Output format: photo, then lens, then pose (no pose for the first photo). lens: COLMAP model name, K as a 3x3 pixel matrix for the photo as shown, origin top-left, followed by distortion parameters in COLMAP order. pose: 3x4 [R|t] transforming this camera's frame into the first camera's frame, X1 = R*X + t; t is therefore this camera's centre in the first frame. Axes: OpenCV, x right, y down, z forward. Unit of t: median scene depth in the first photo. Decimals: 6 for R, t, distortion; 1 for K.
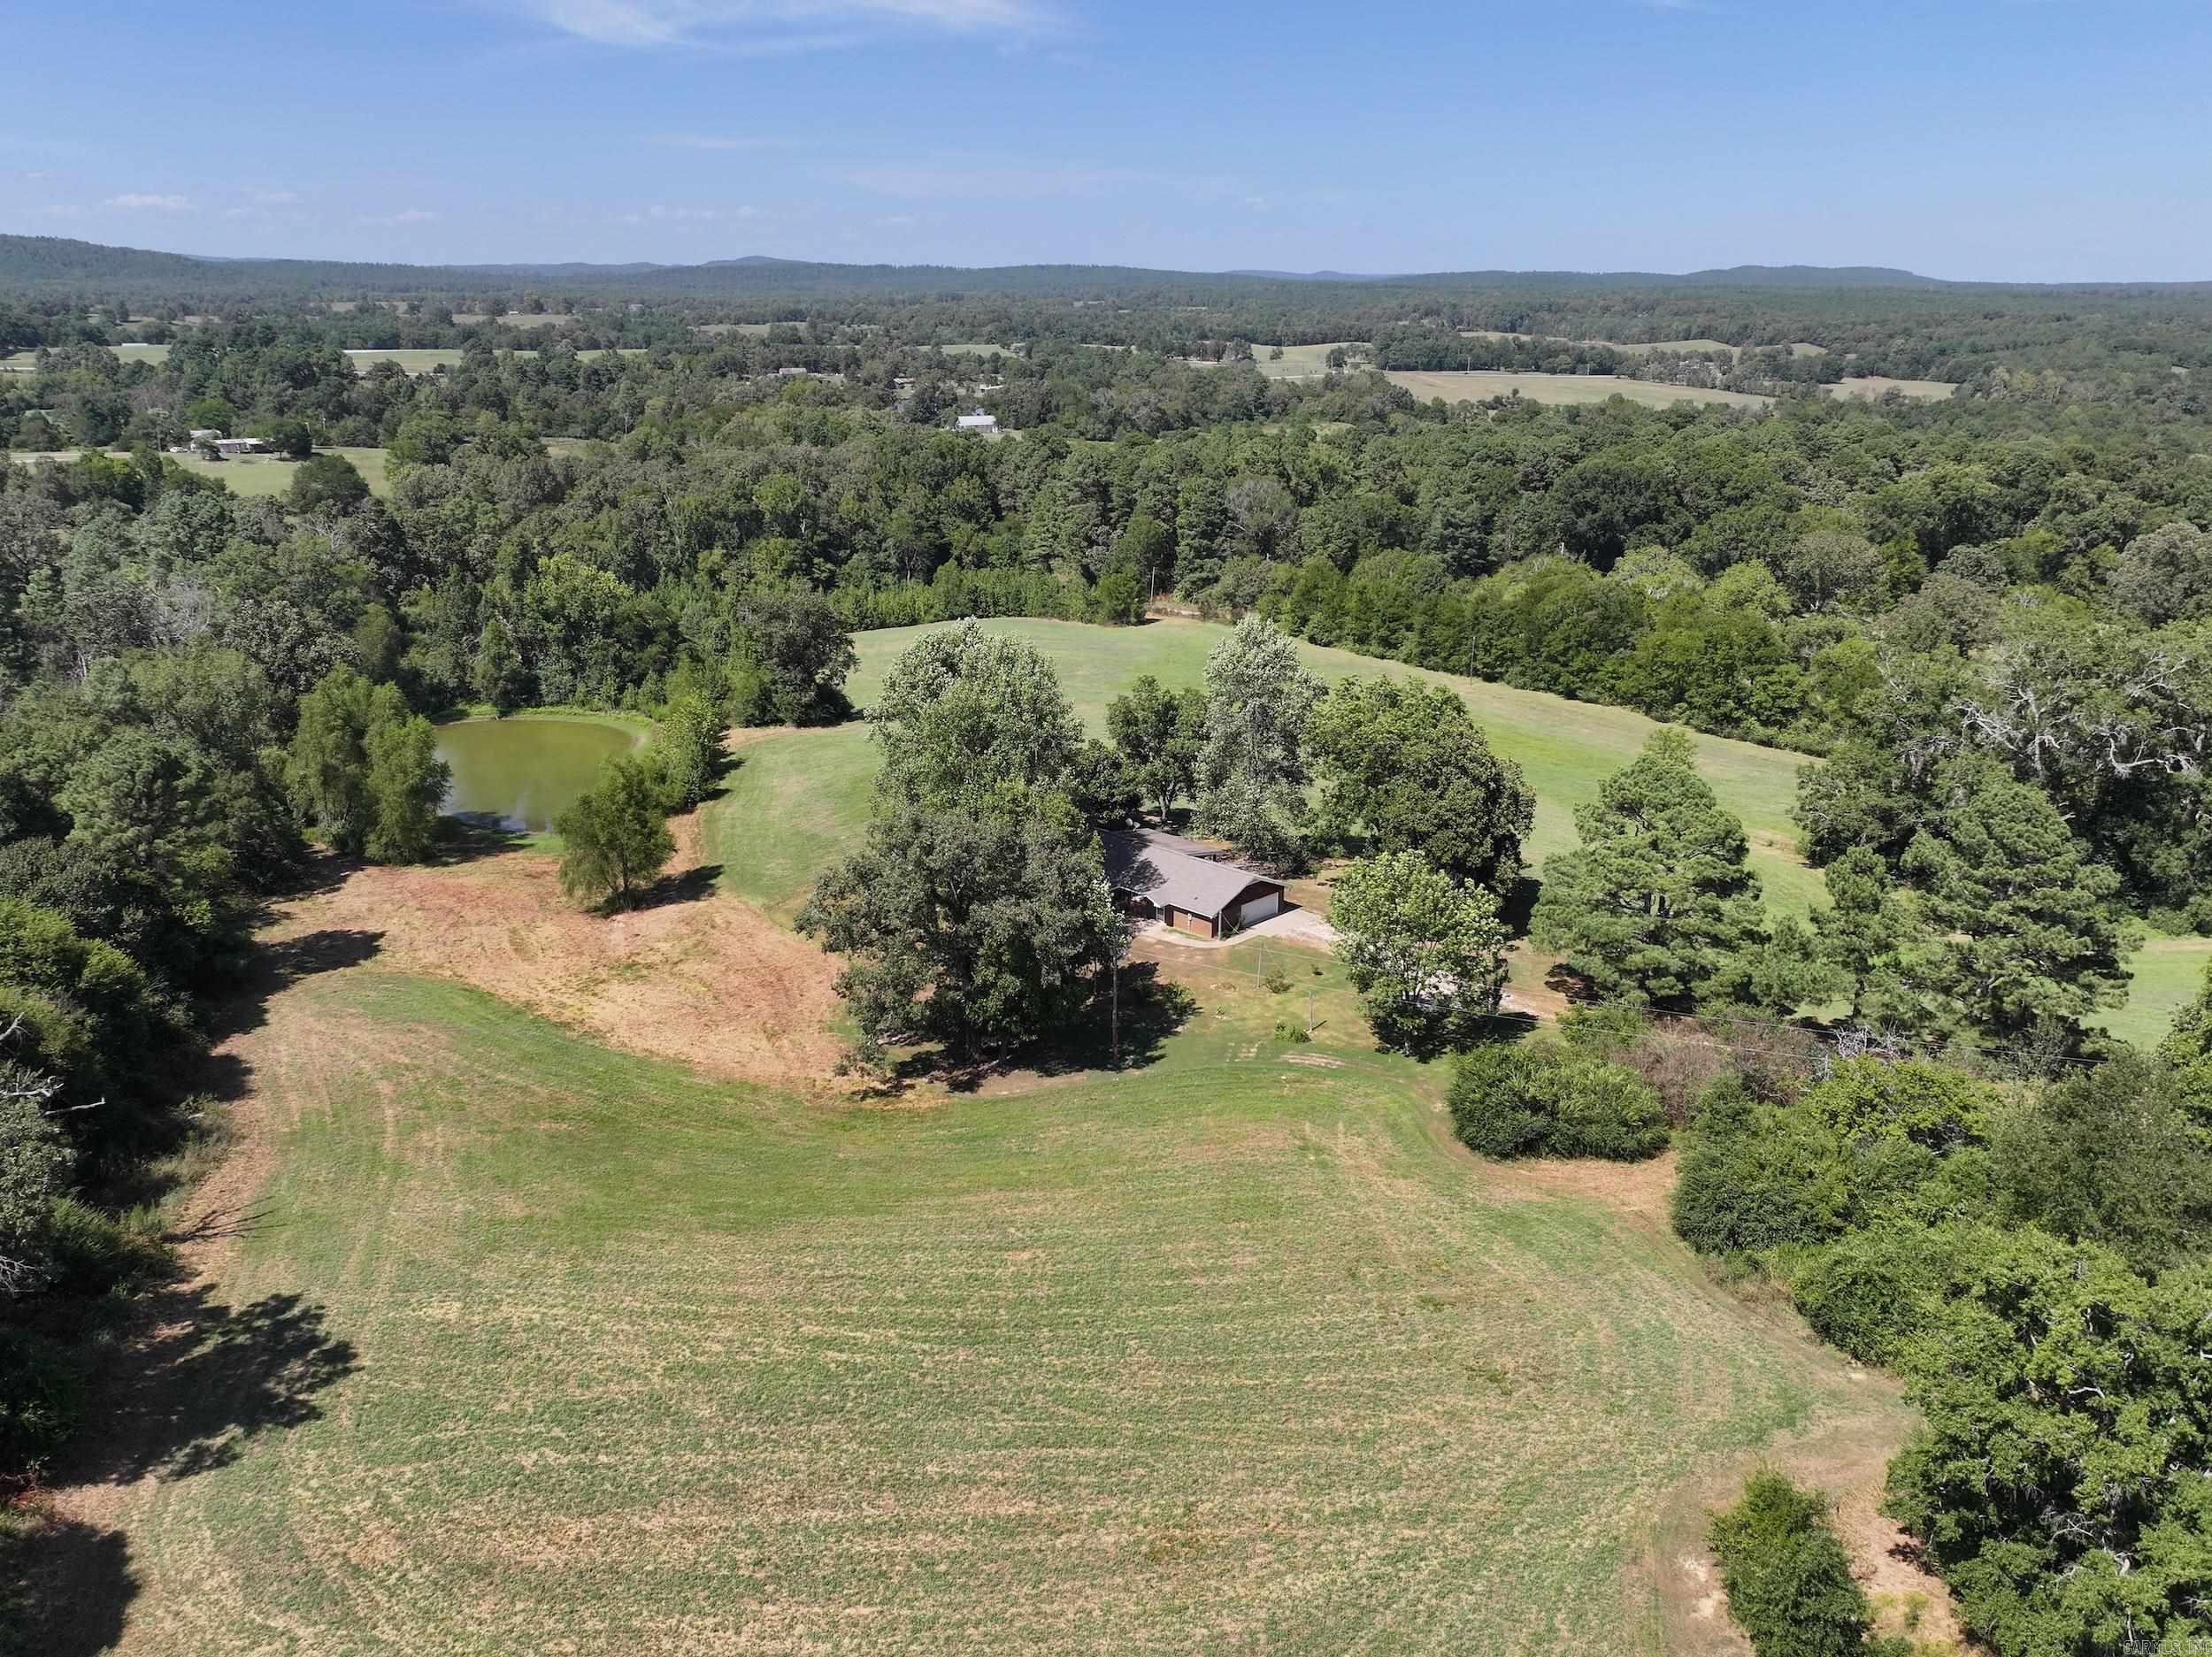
lens RADIAL K [[1734.3, 0, 1103.0], [0, 1734.3, 821.1], [0, 0, 1]] dist [0.002864, 0.009683]
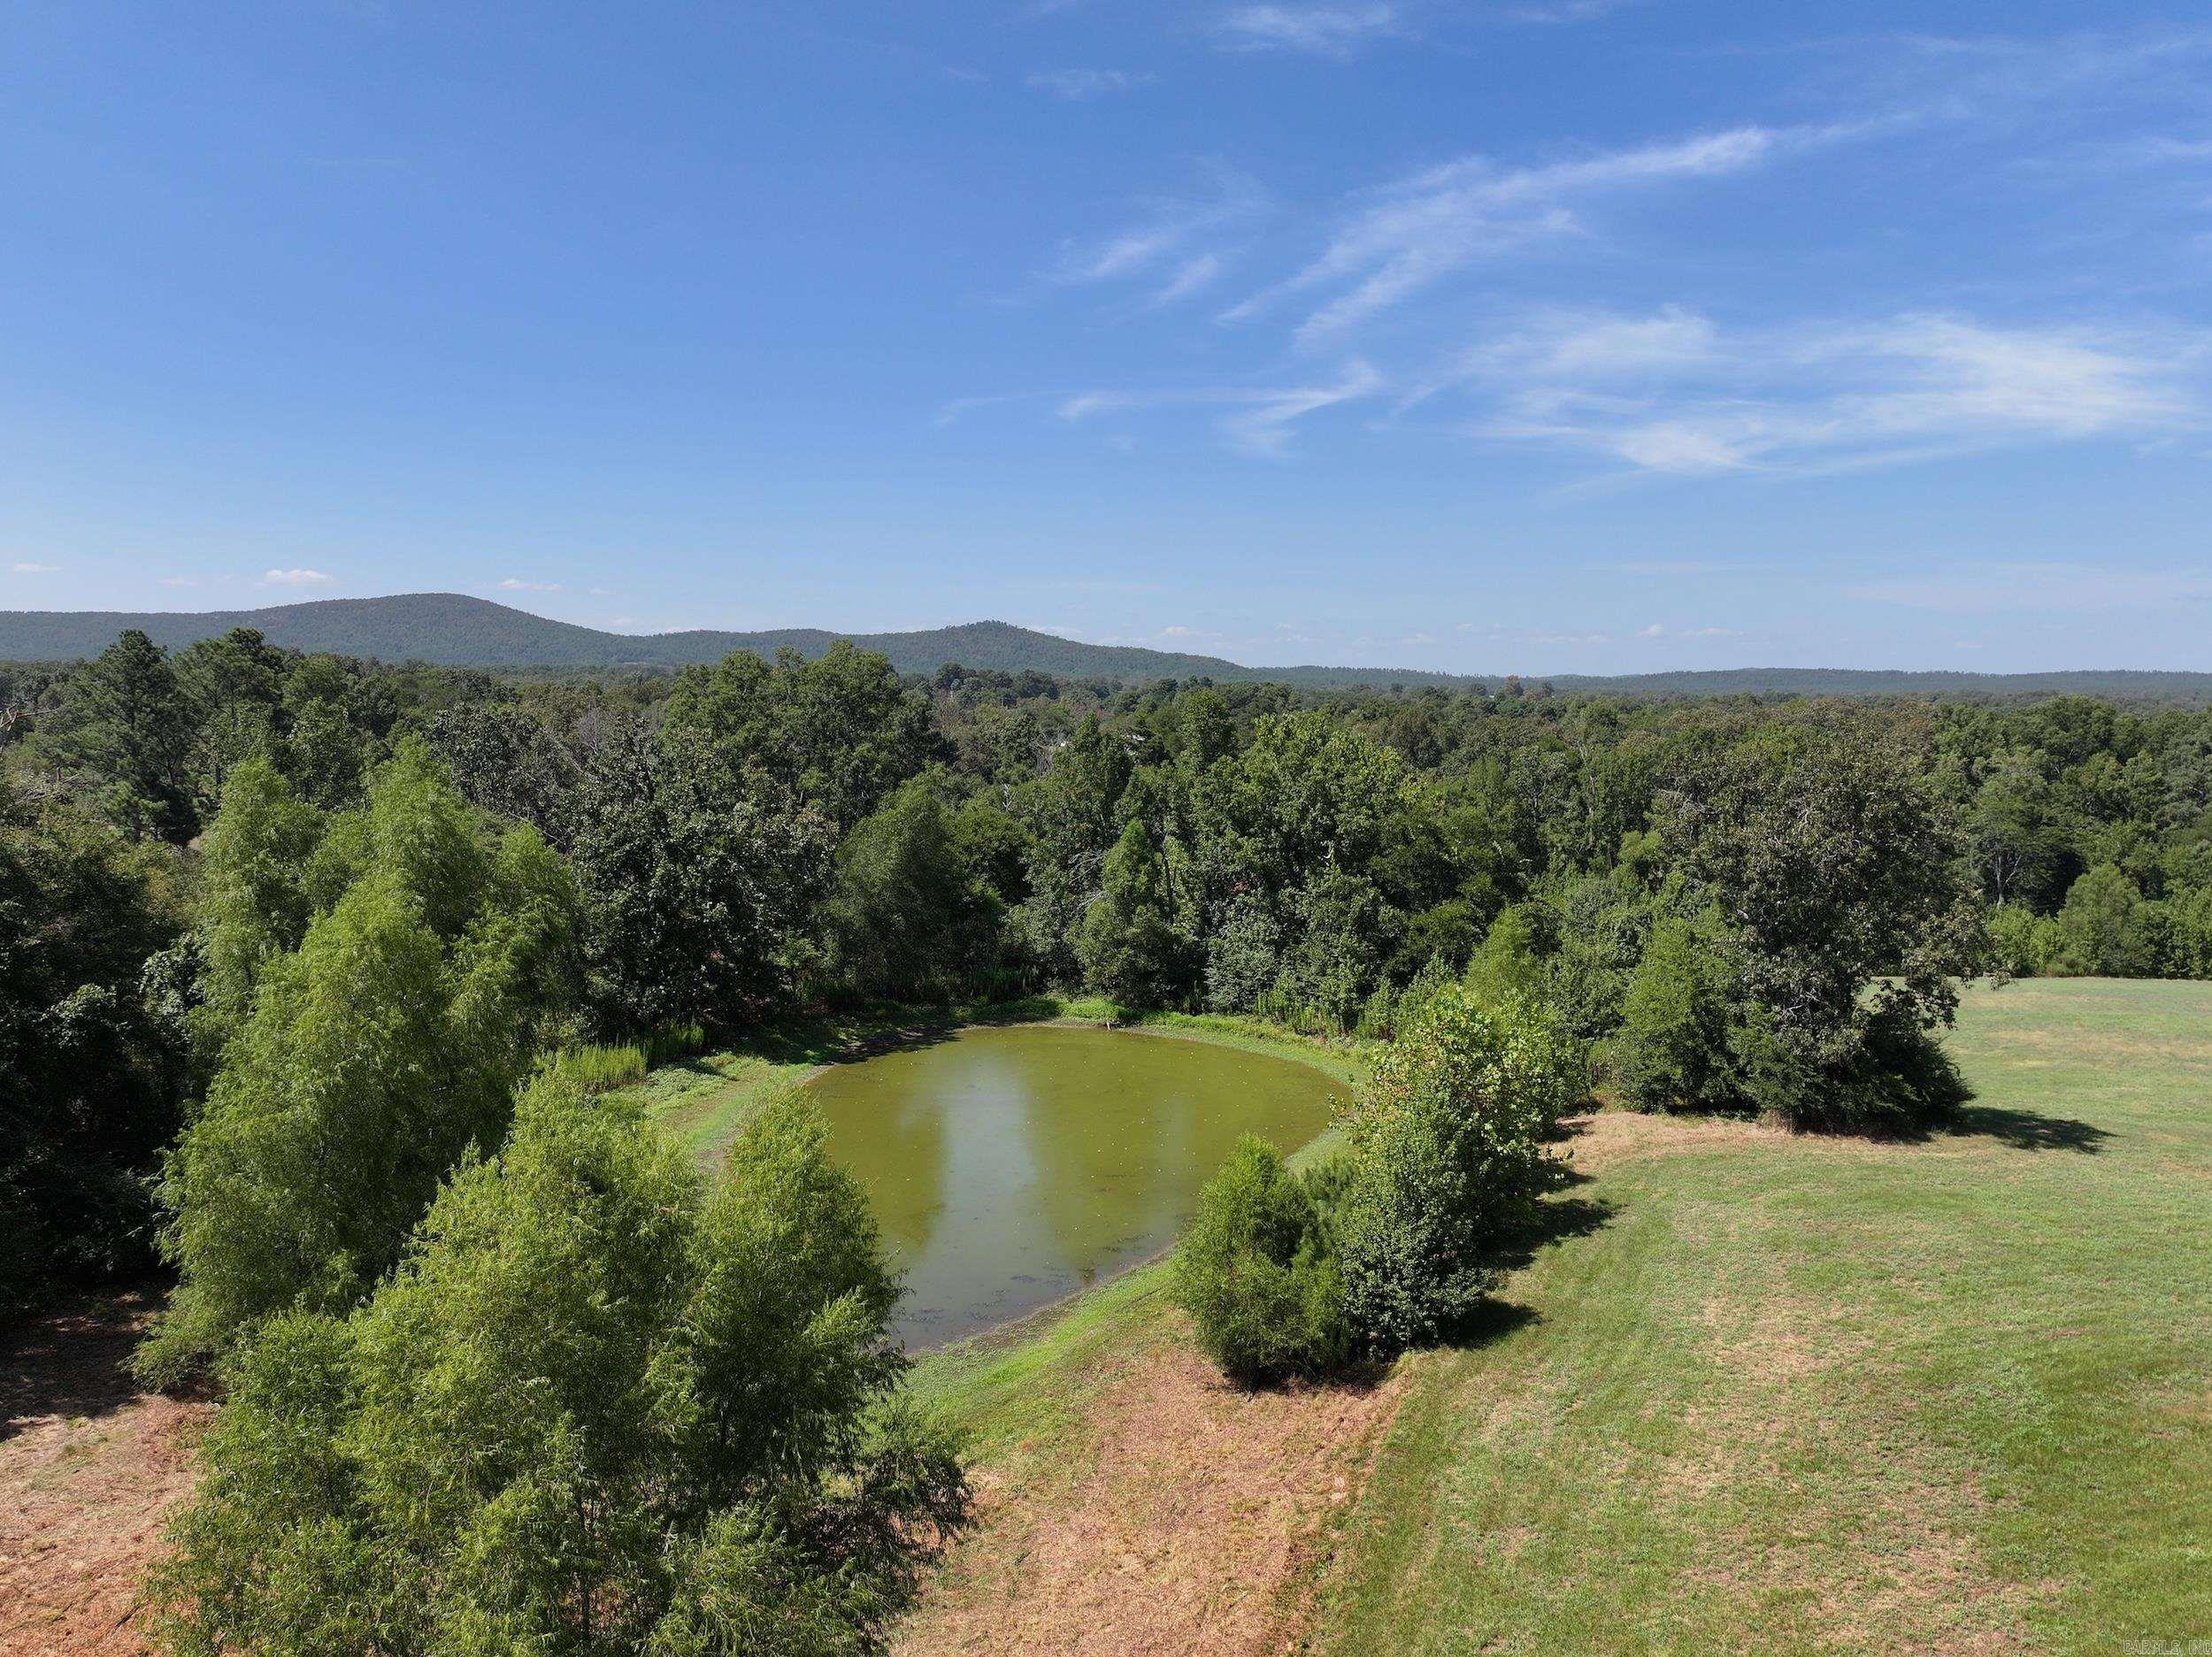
lens RADIAL K [[1734.3, 0, 1103.0], [0, 1734.3, 821.1], [0, 0, 1]] dist [0.002864, 0.009683]
pose [[0.855755, 0.043693, -0.515532, -0.112098], [-0.160437, 0.969720, -0.184129, -0.026626], [0.491877, 0.240279, 0.836853, 0.593759]]
